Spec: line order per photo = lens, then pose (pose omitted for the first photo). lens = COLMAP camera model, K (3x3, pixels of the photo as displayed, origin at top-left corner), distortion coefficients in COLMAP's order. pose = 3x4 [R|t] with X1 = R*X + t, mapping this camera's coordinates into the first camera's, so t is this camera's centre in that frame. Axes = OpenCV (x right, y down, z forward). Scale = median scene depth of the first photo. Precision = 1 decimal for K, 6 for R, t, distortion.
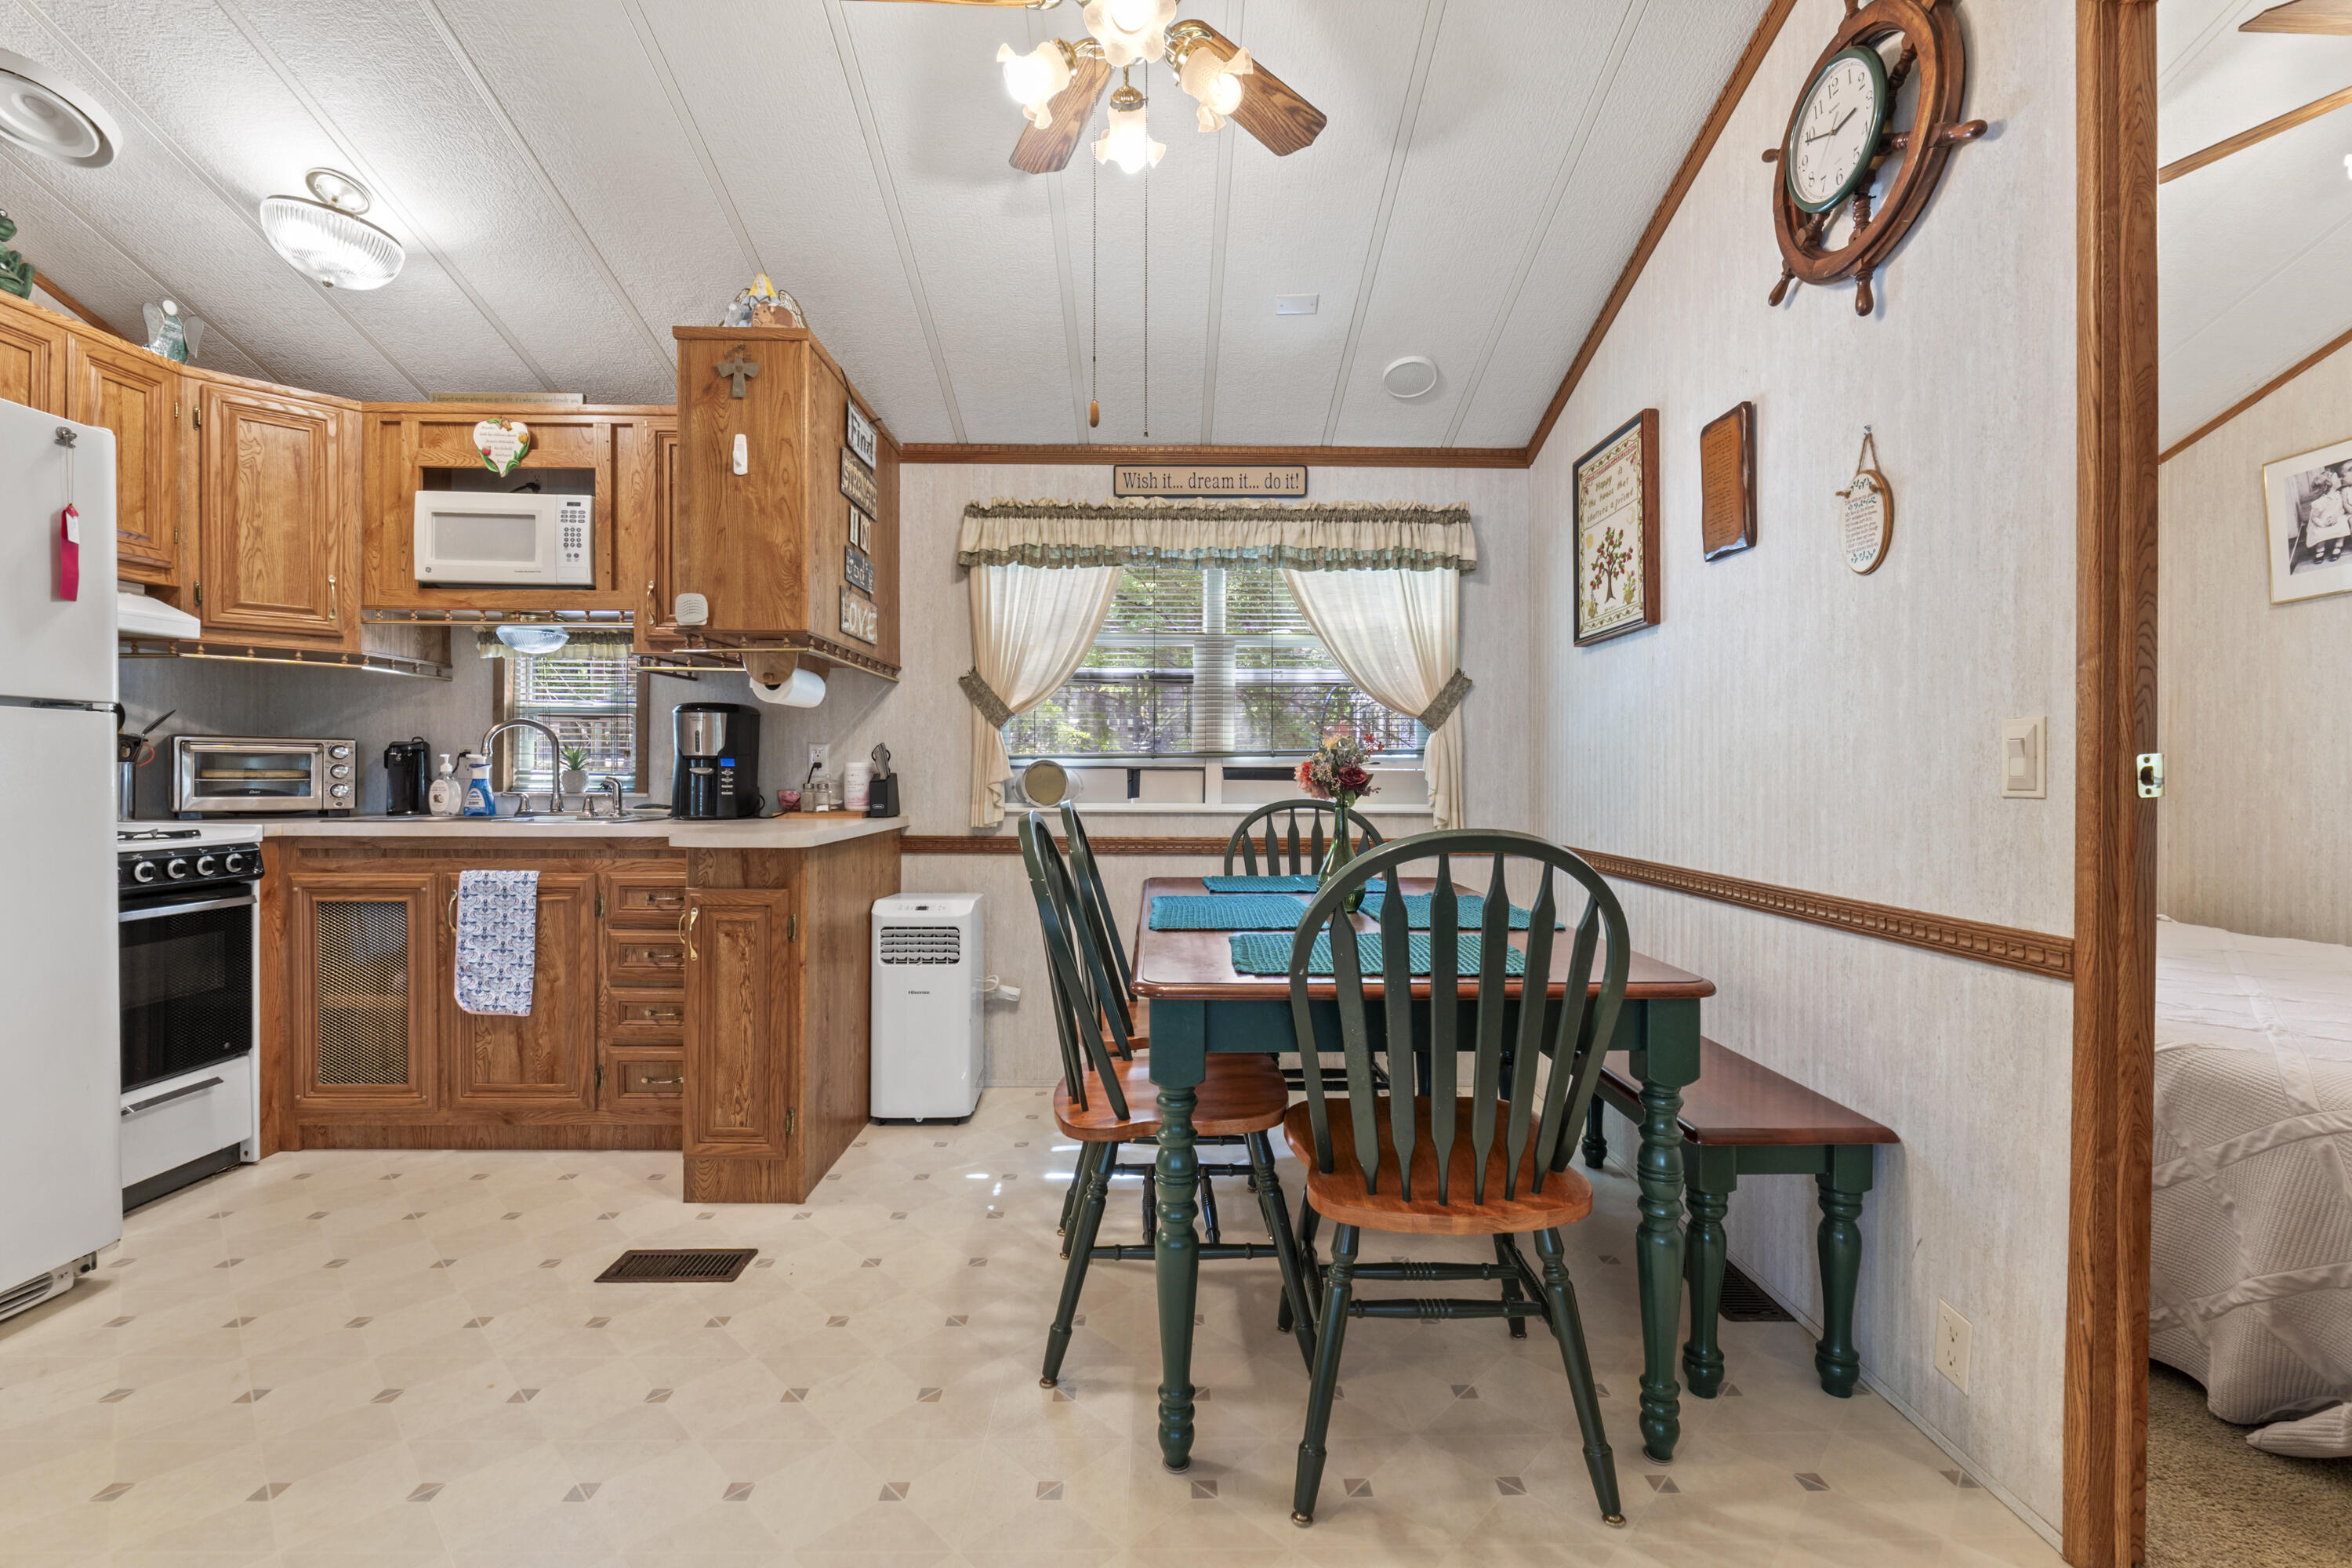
lens RADIAL K [[1021.5, 0, 1186.7], [0, 1021.5, 778.6], [0, 0, 1]] dist [-0.006815, 0.000314]
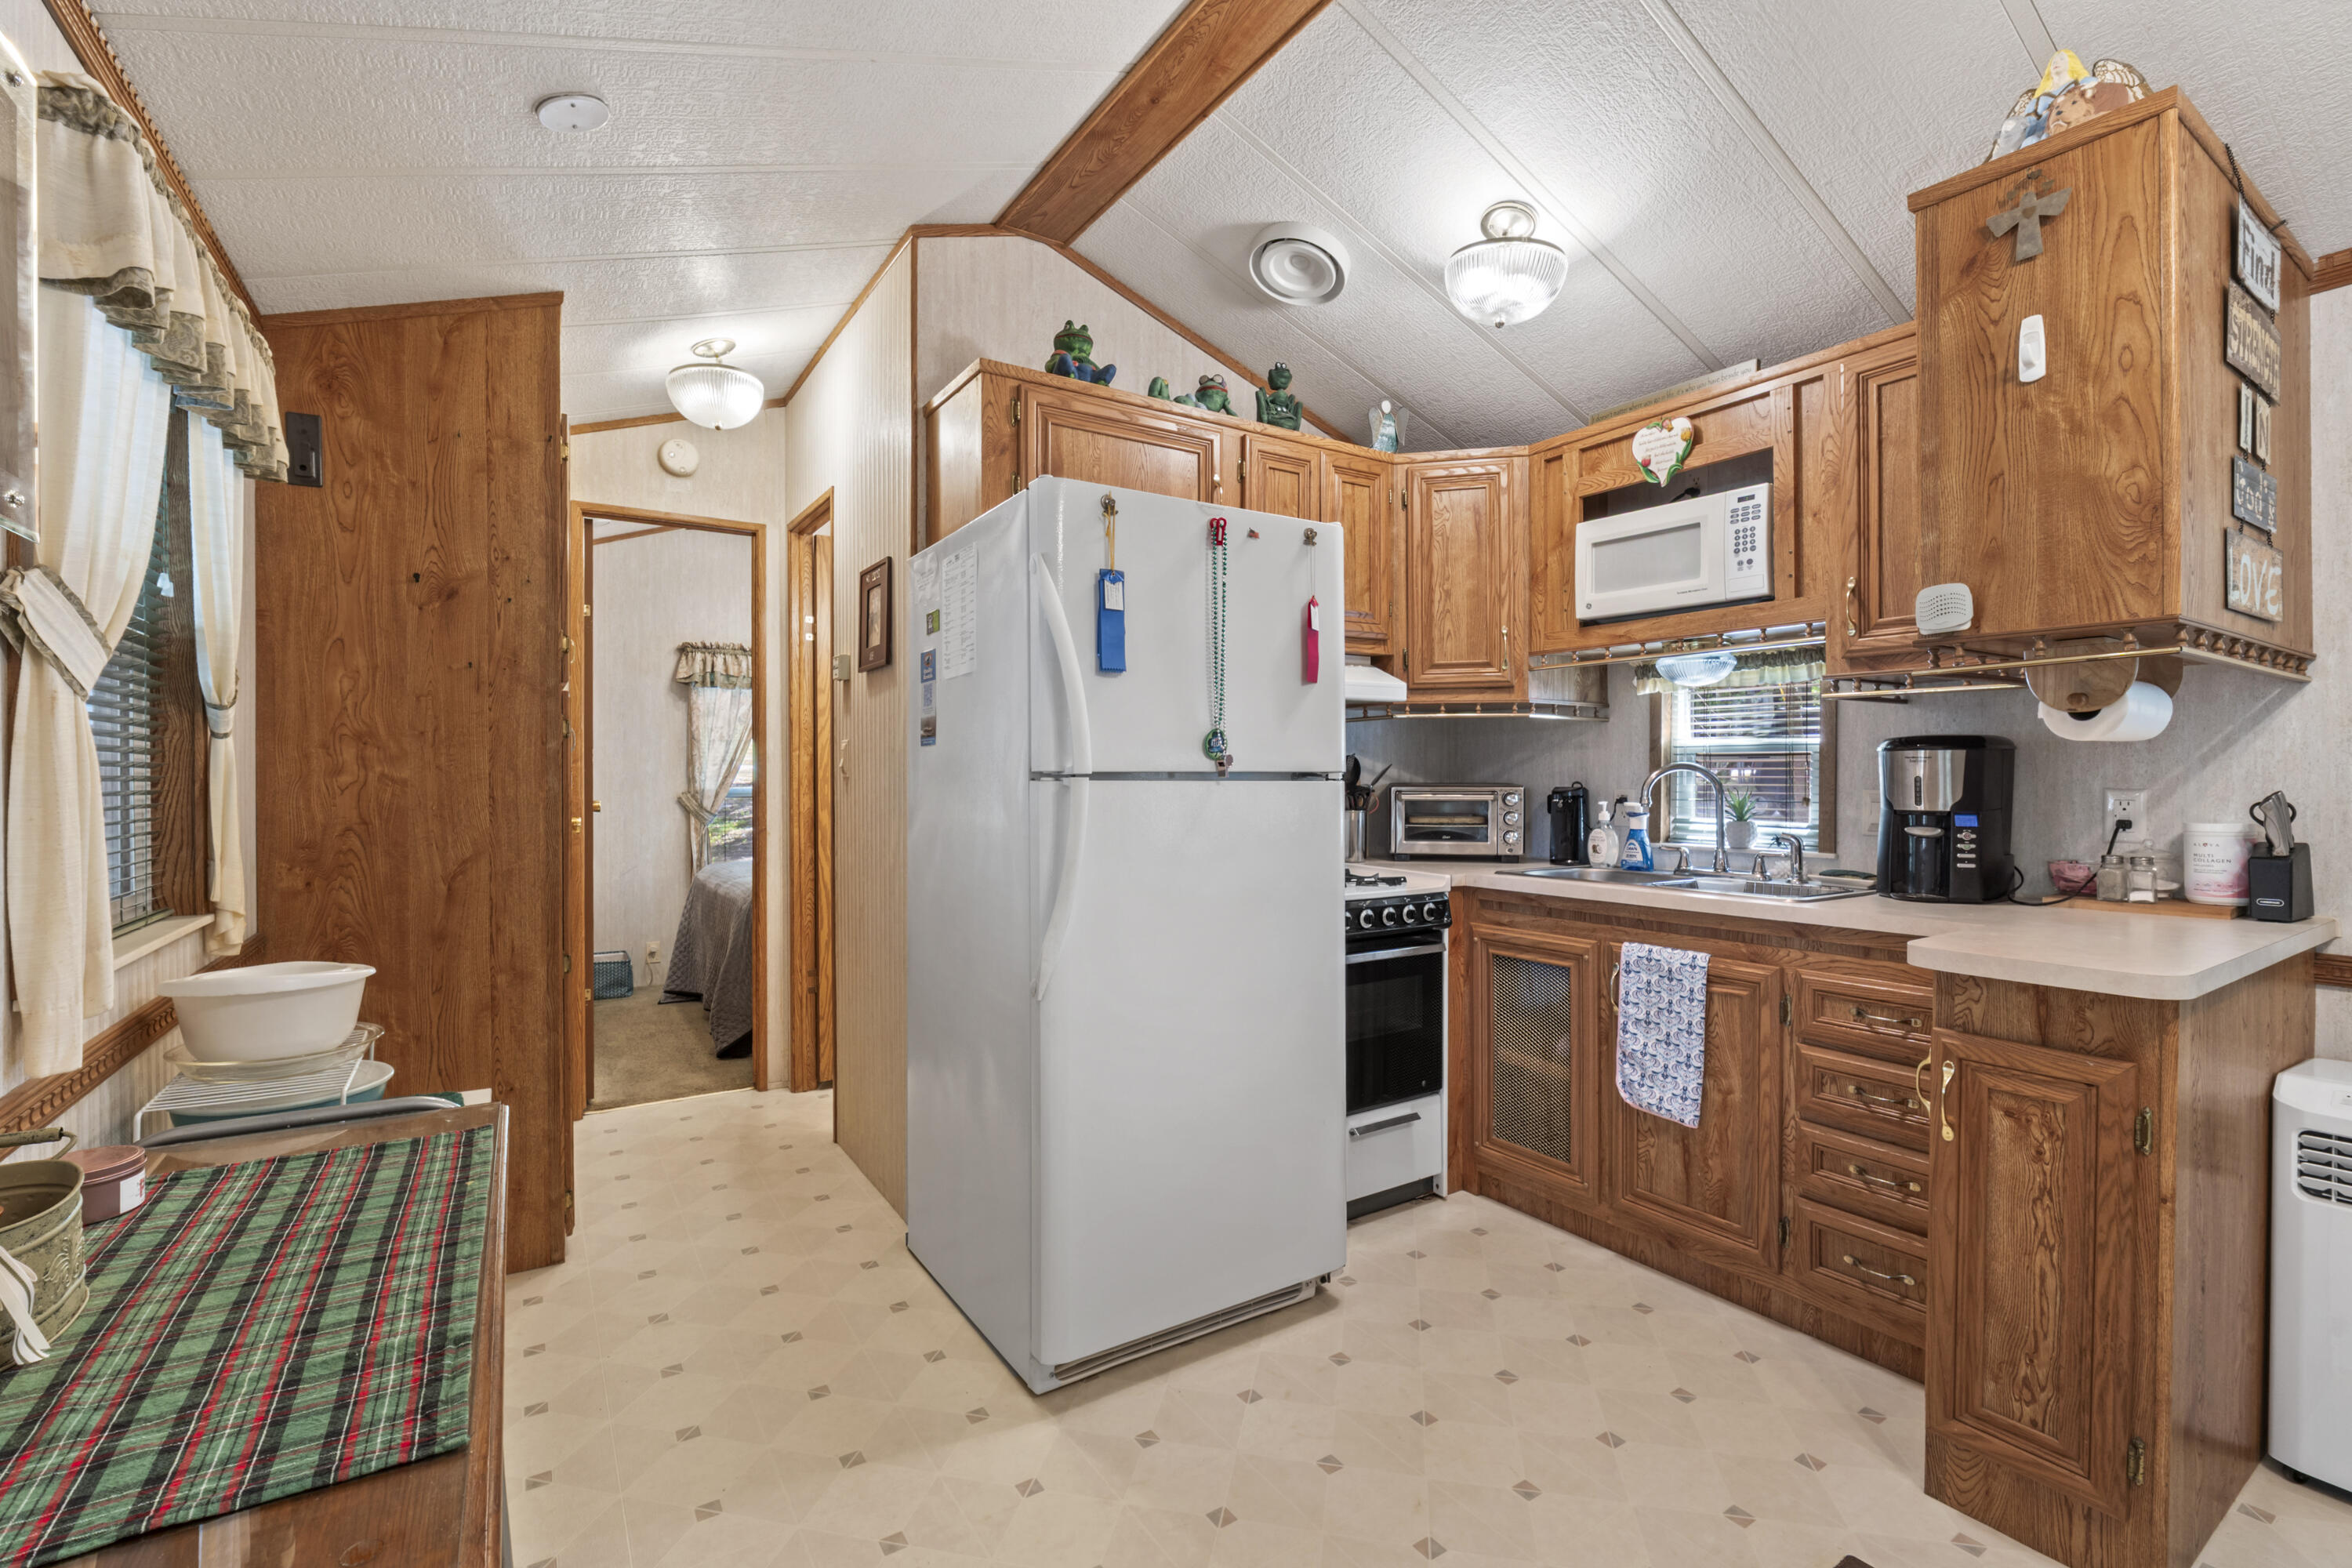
lens RADIAL K [[1021.5, 0, 1173.5], [0, 1021.5, 783.2], [0, 0, 1]] dist [-0.006815, 0.000314]
pose [[0.528509, -0.001467, -0.848927, -0.163421], [-0.000316, 0.999998, -0.001925, -0.044186], [0.848928, 0.001286, 0.528507, 0.196257]]
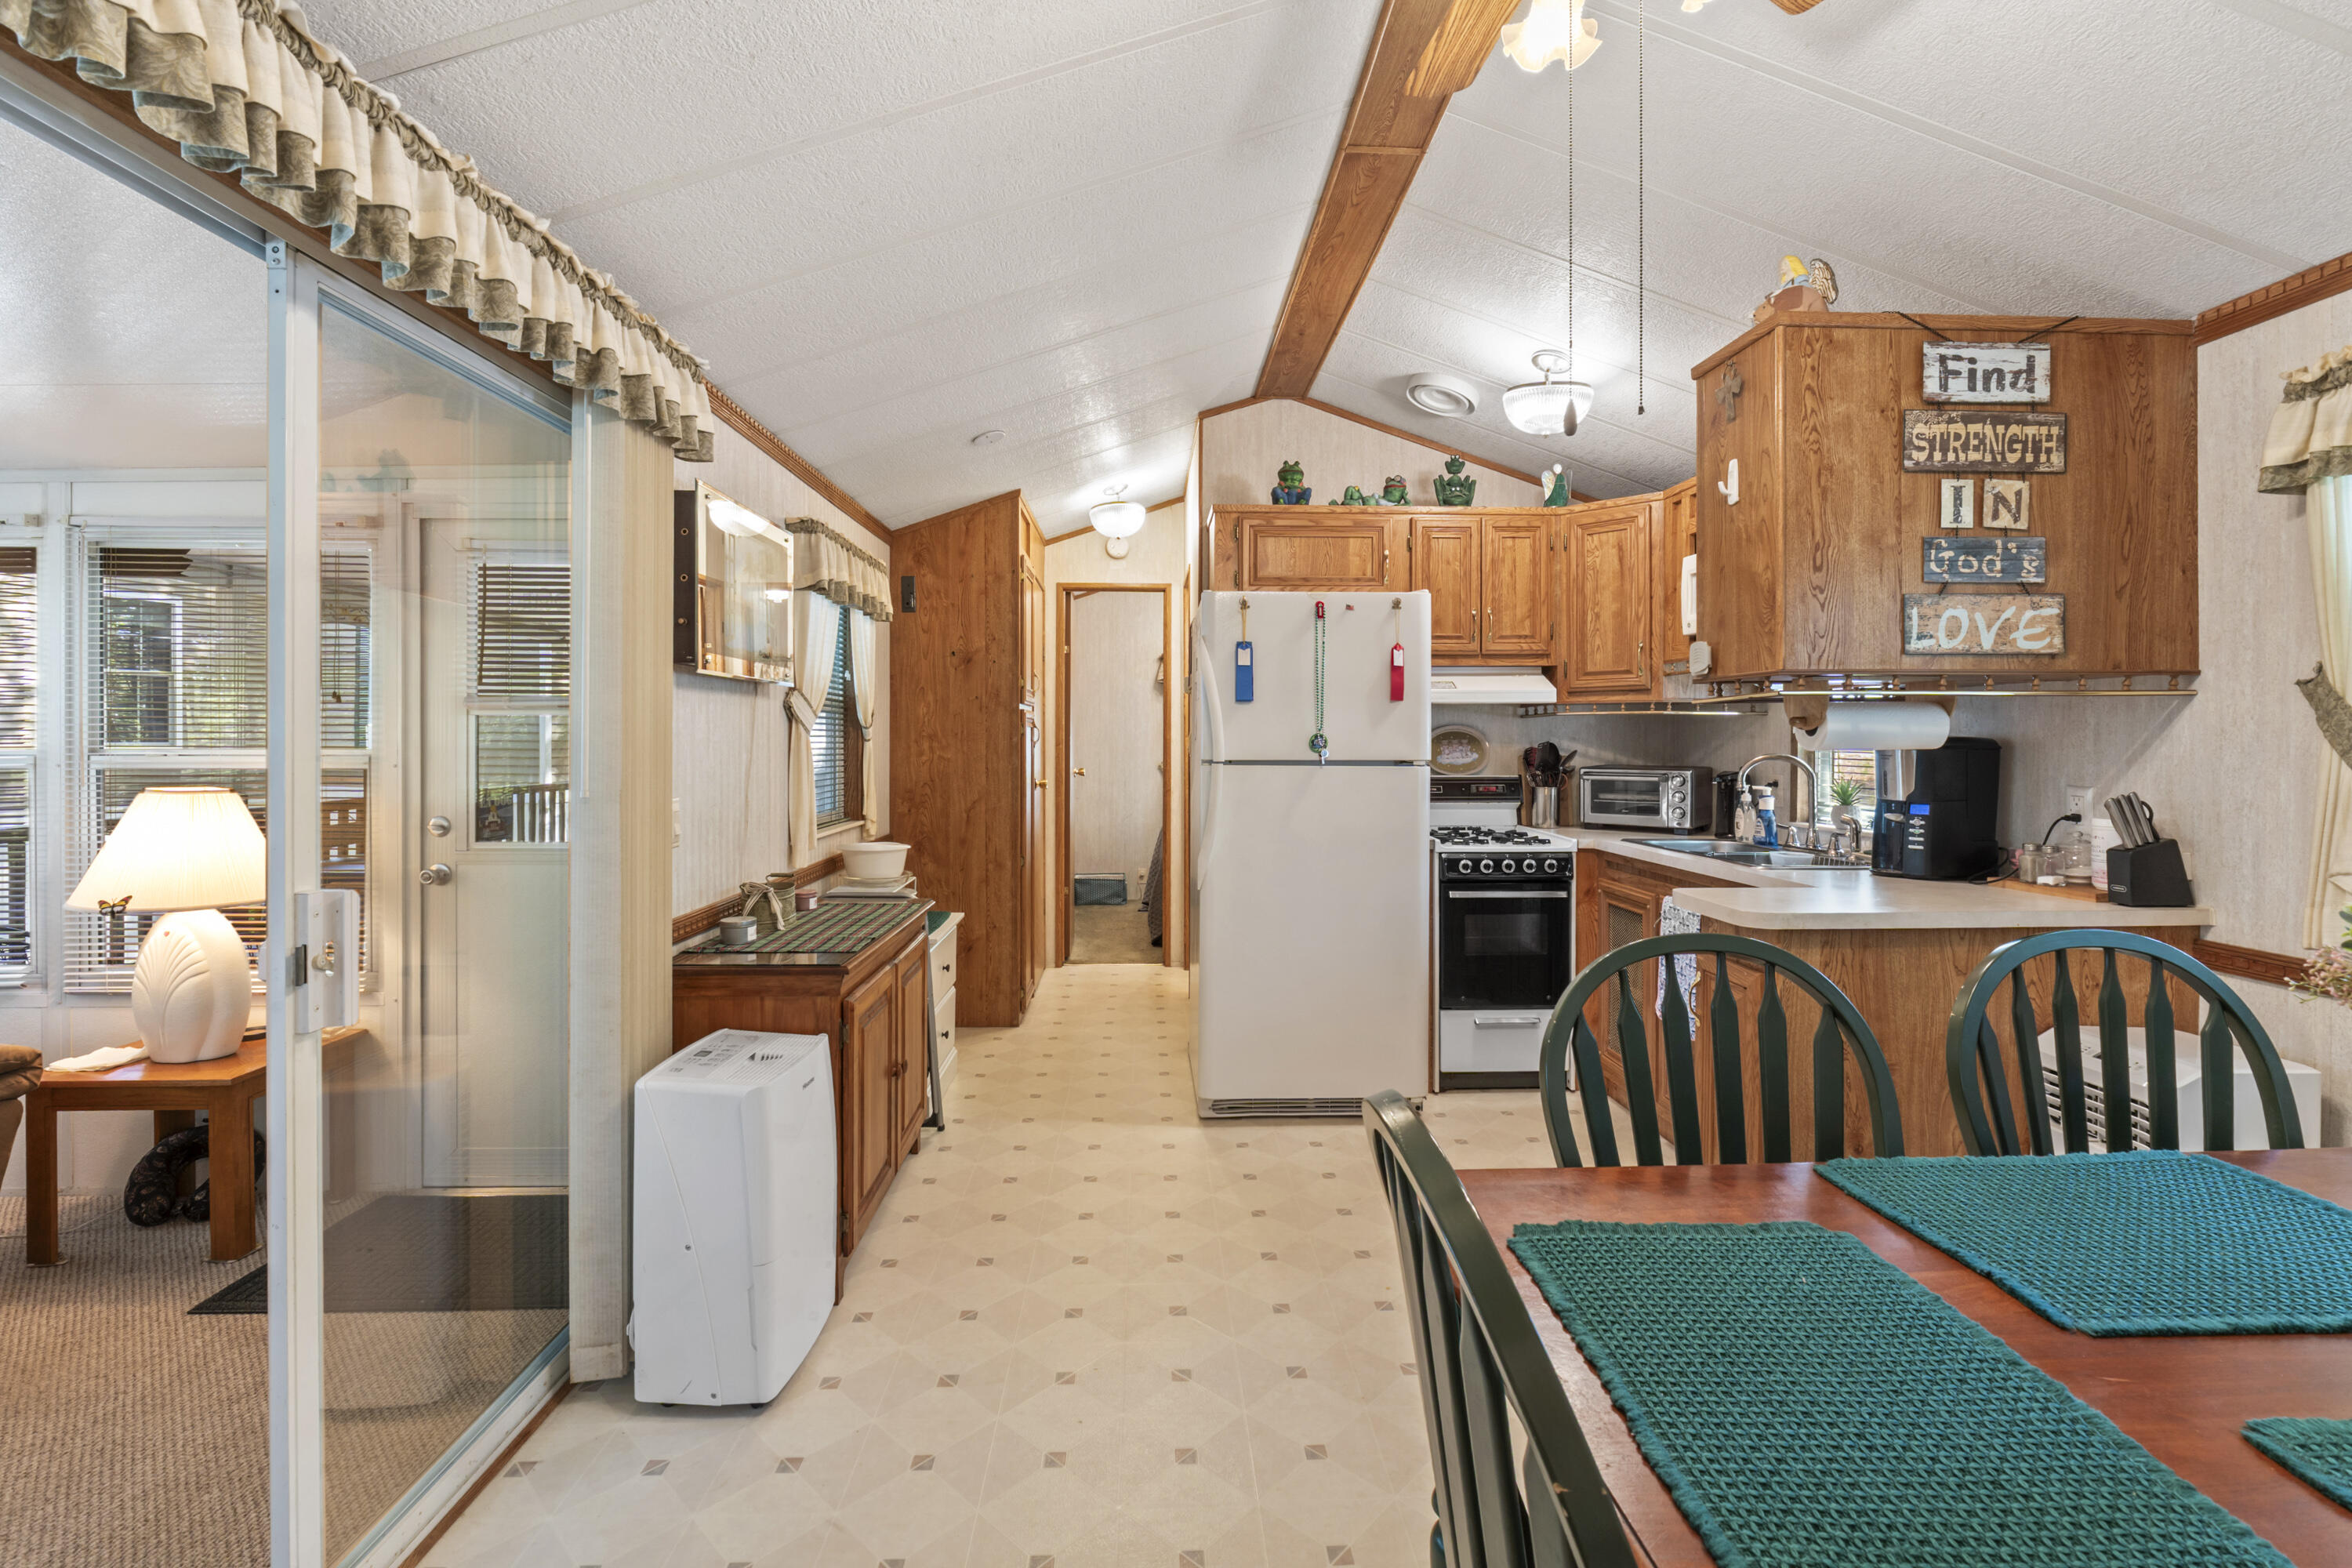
lens RADIAL K [[1021.5, 0, 1177.0], [0, 1021.5, 750.8], [0, 0, 1]] dist [-0.006815, 0.000314]
pose [[0.017000, 0.003421, -0.999850, 0.397268], [-0.007738, 0.999965, 0.003290, -0.067786], [0.999826, 0.007681, 0.017026, 0.427576]]
